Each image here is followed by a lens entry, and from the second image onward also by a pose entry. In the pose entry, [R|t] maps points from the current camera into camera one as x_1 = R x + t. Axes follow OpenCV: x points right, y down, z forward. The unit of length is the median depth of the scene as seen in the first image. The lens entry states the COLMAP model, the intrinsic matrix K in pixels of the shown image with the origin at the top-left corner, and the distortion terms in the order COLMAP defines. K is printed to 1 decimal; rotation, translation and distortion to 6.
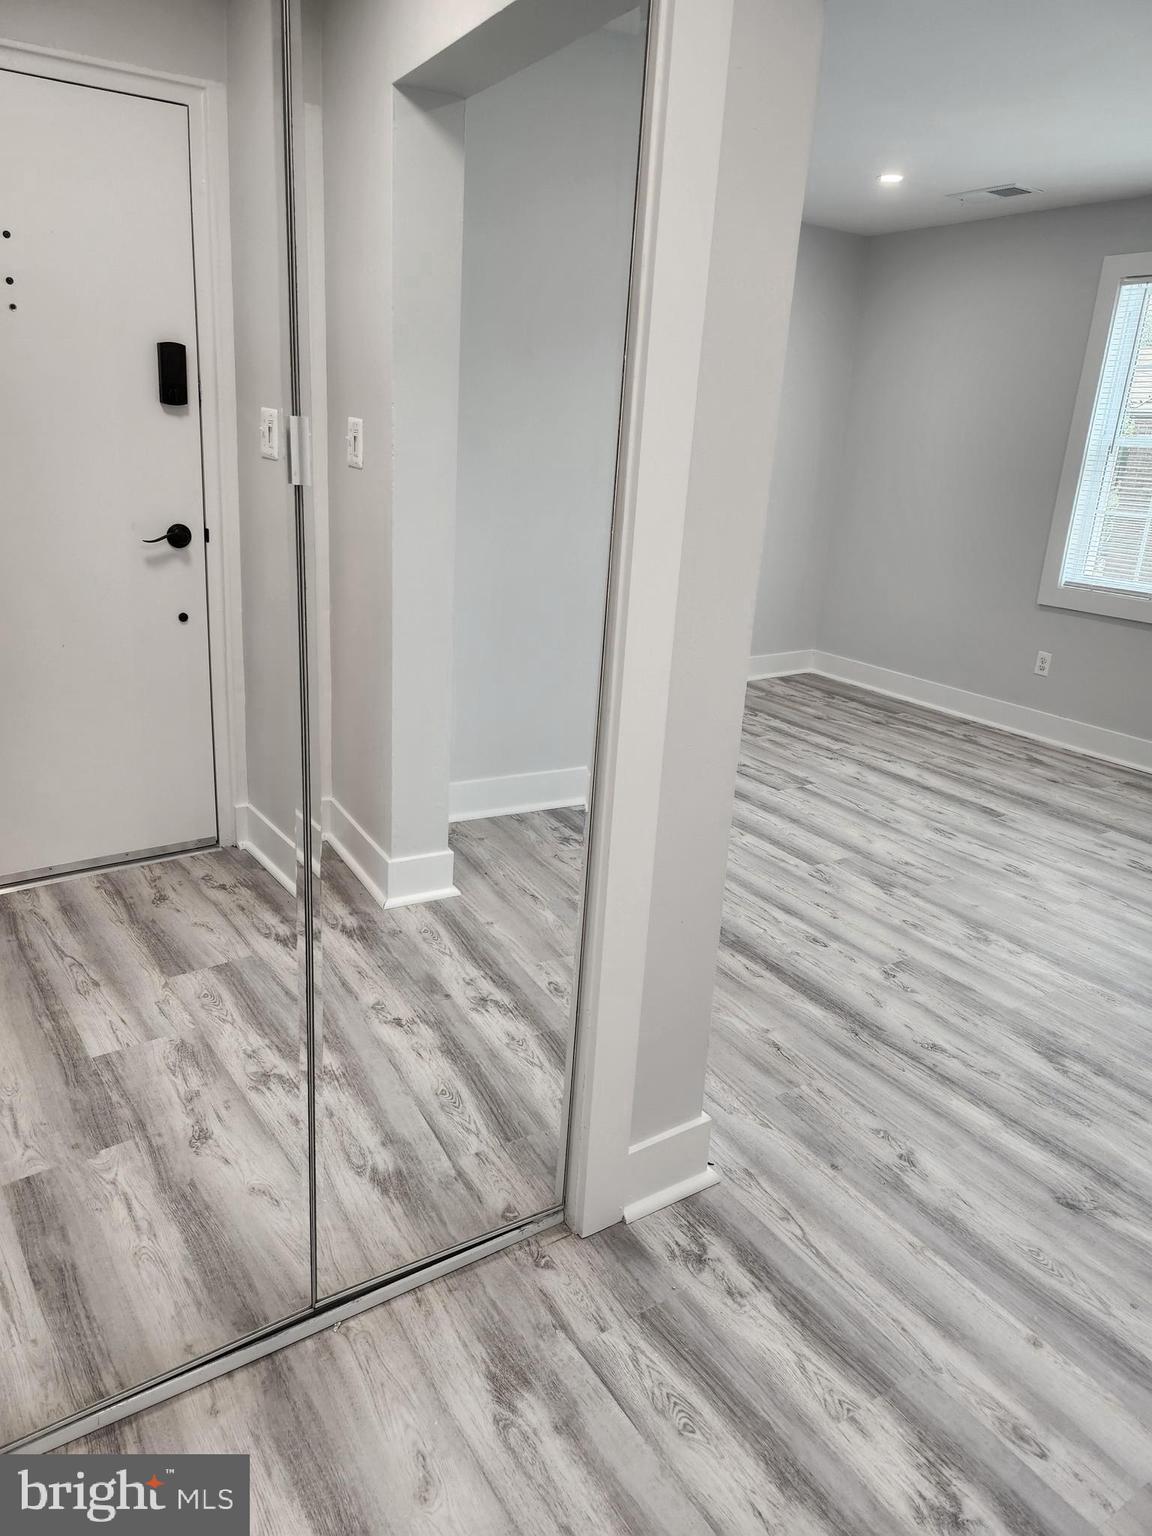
lens RADIAL K [[1024.9, 0, 573.5], [0, 1024.9, 761.1], [0, 0, 1]] dist [0.076266, -0.067282]
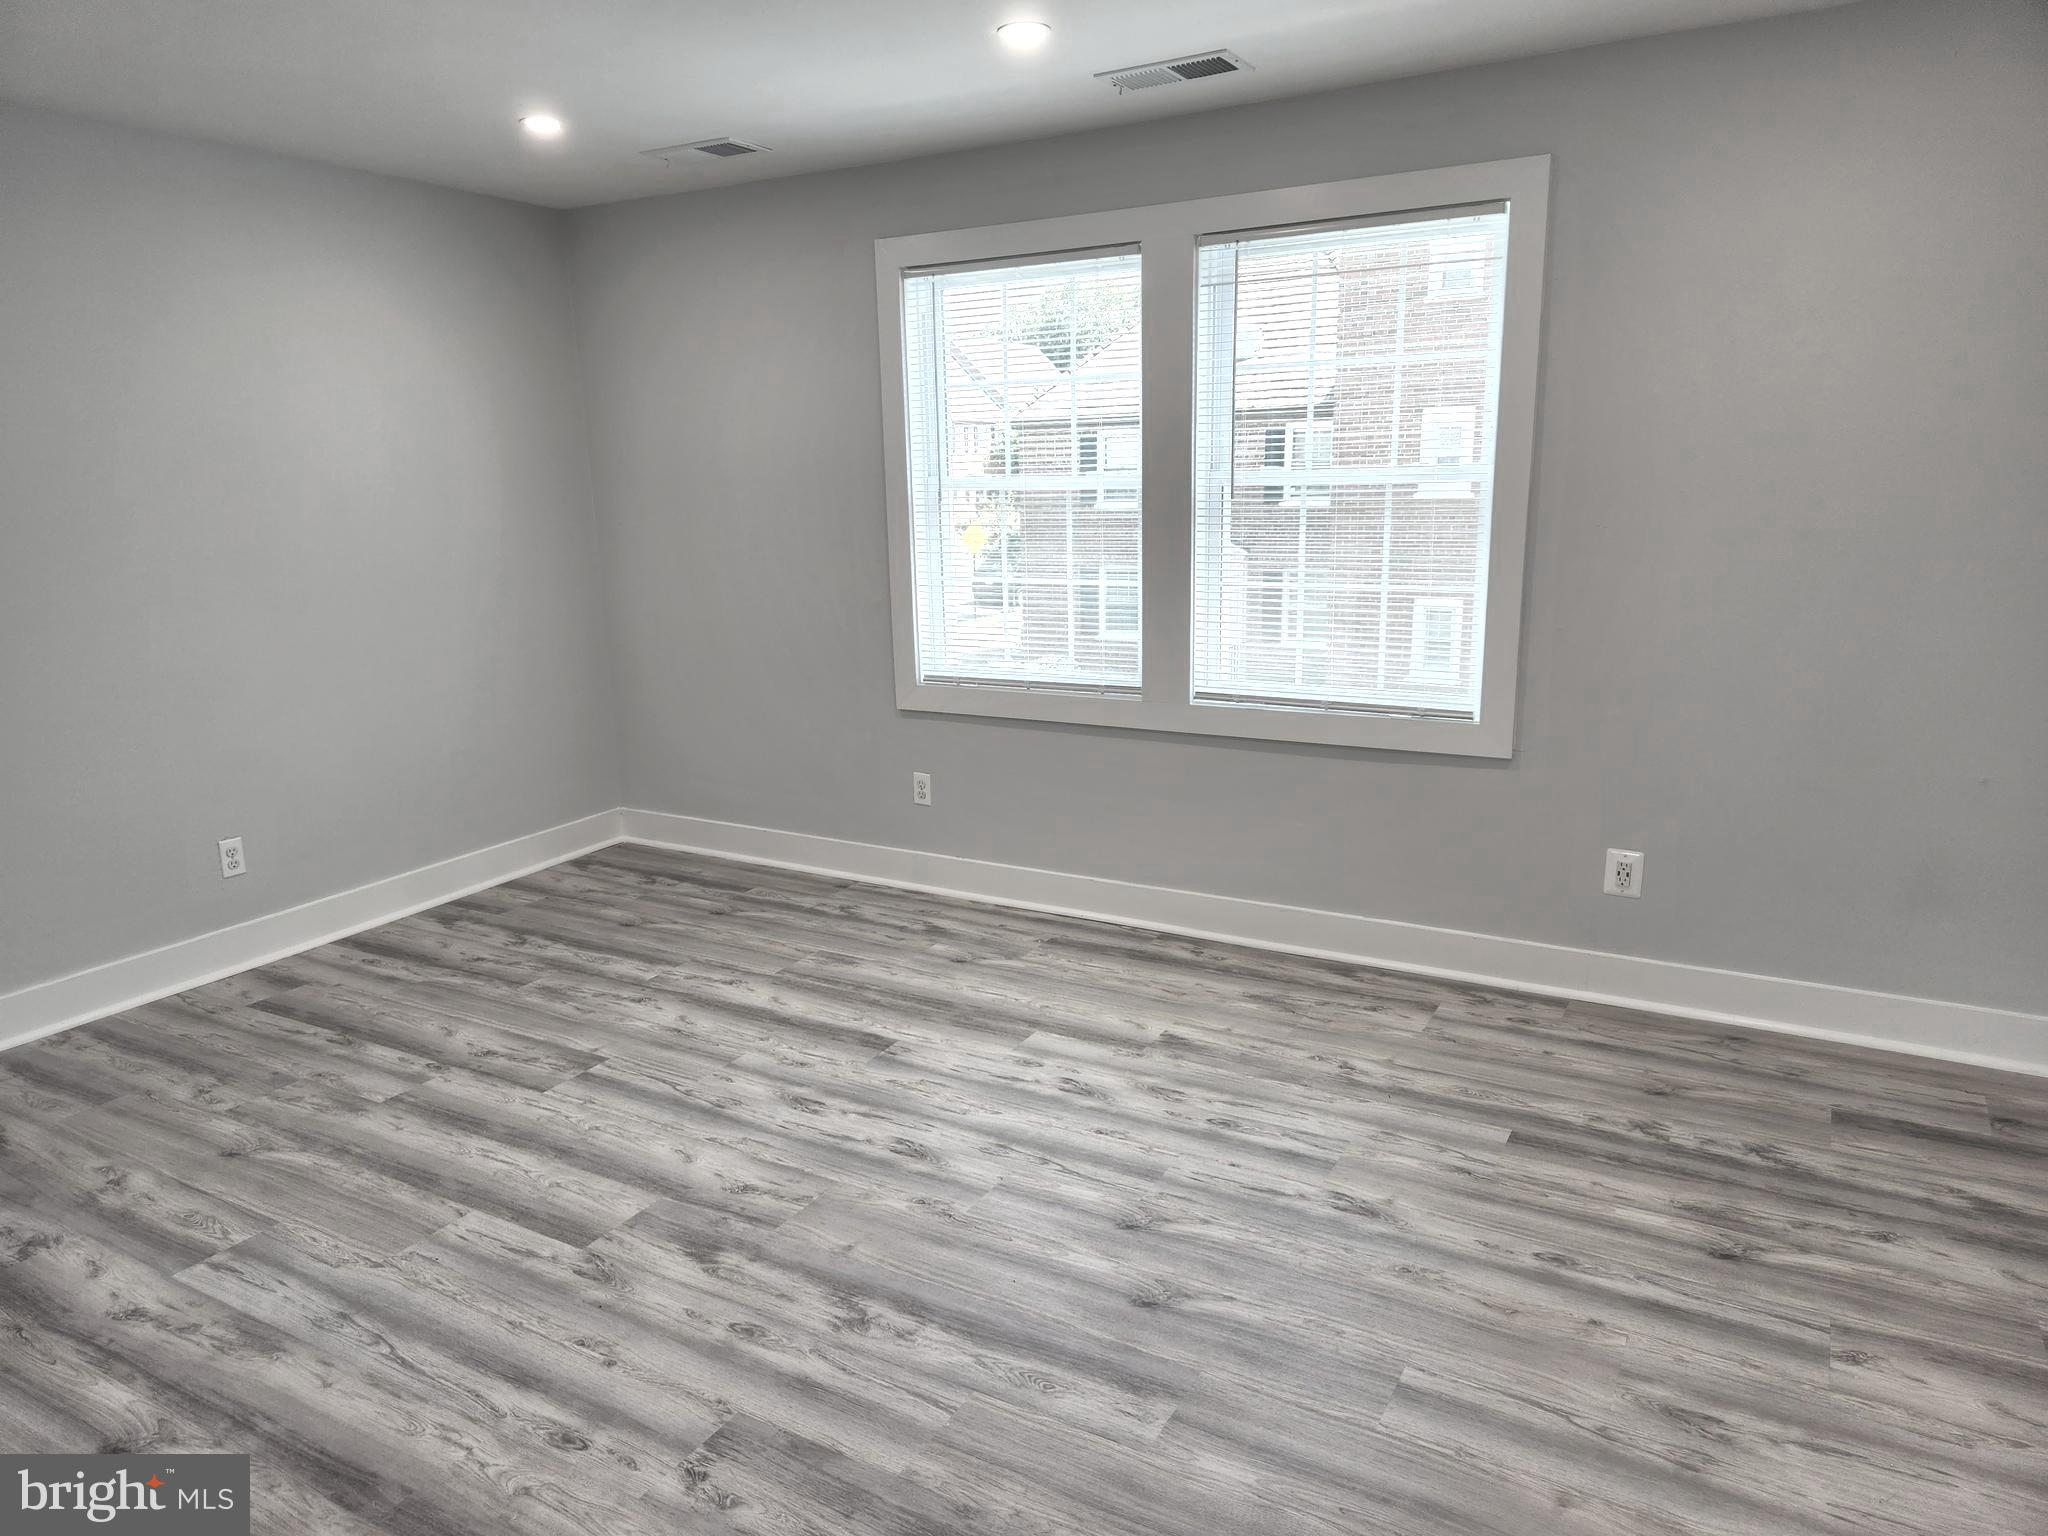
lens RADIAL K [[1366.5, 0, 1012.5], [0, 1366.5, 773.1], [0, 0, 1]] dist [0.076266, -0.067282]
pose [[0.893469, -0.166964, 0.416937, 0.192675], [0.201658, 0.978629, -0.040246, -0.089566], [-0.401307, 0.120037, 0.908044, 0.195043]]
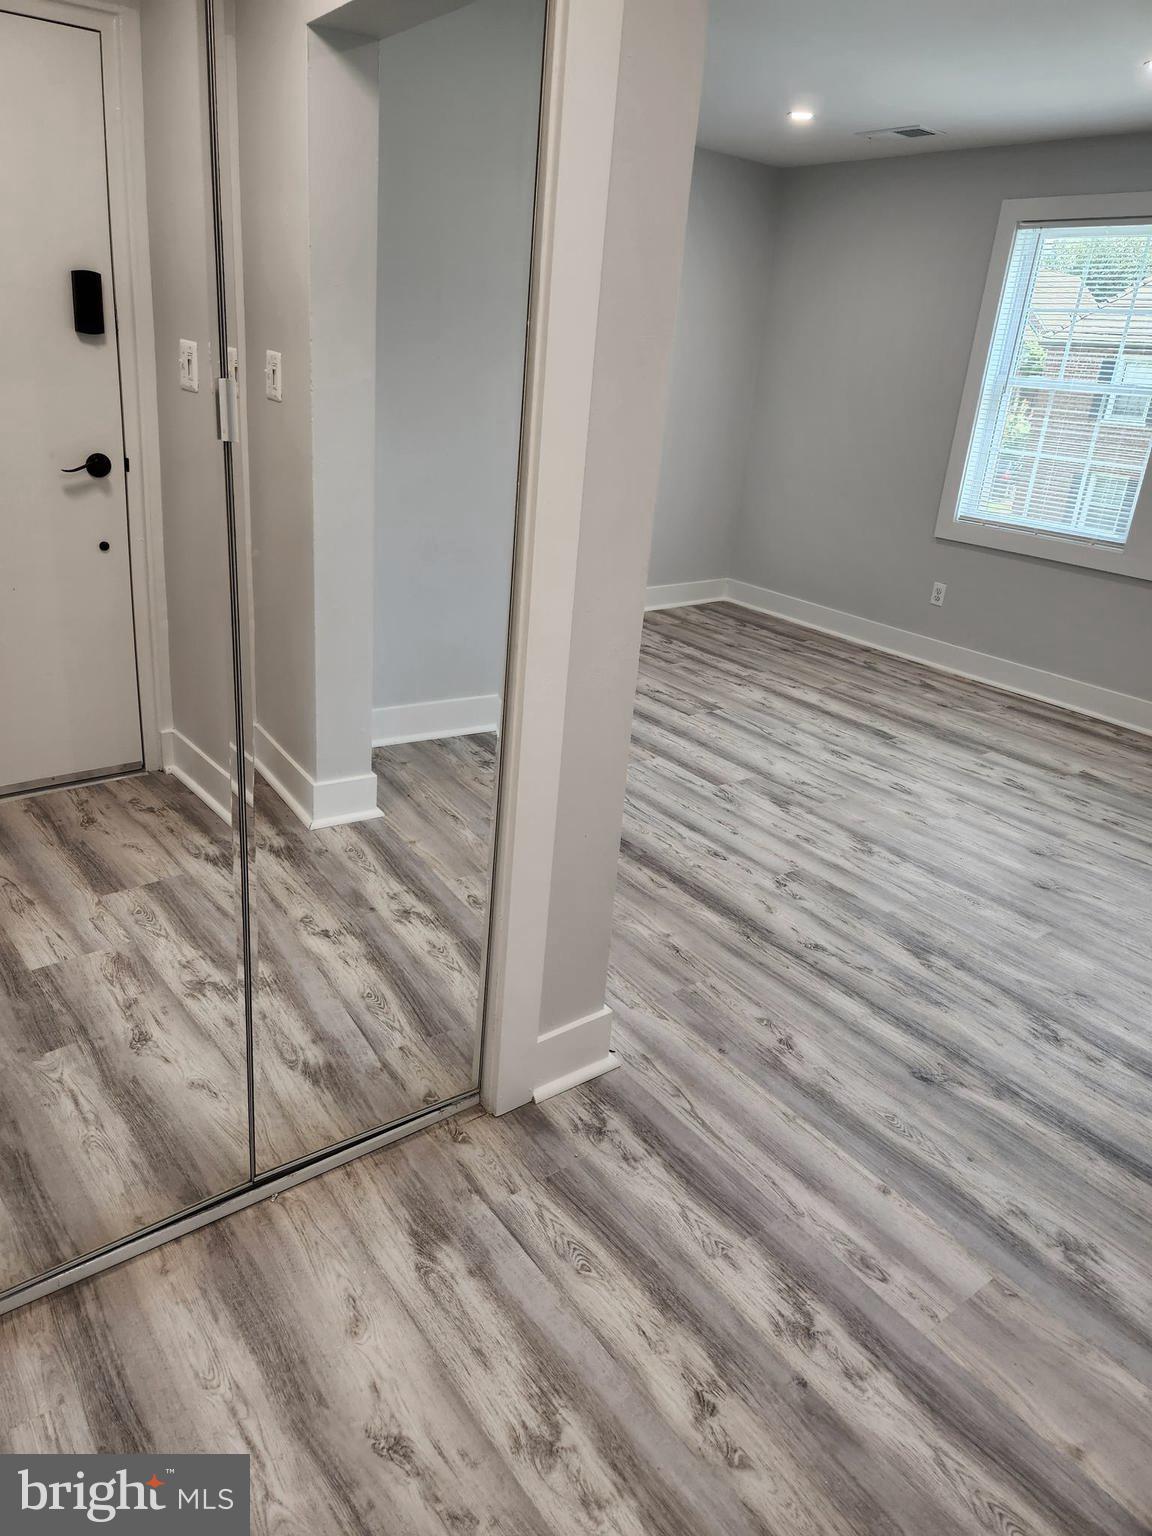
lens RADIAL K [[1024.9, 0, 568.9], [0, 1024.9, 744.1], [0, 0, 1]] dist [0.076266, -0.067282]
pose [[0.997717, -0.003801, 0.067433, 0.008013], [-0.000103, 0.998328, 0.057796, -0.003844], [-0.067540, -0.057671, 0.996048, -0.055767]]
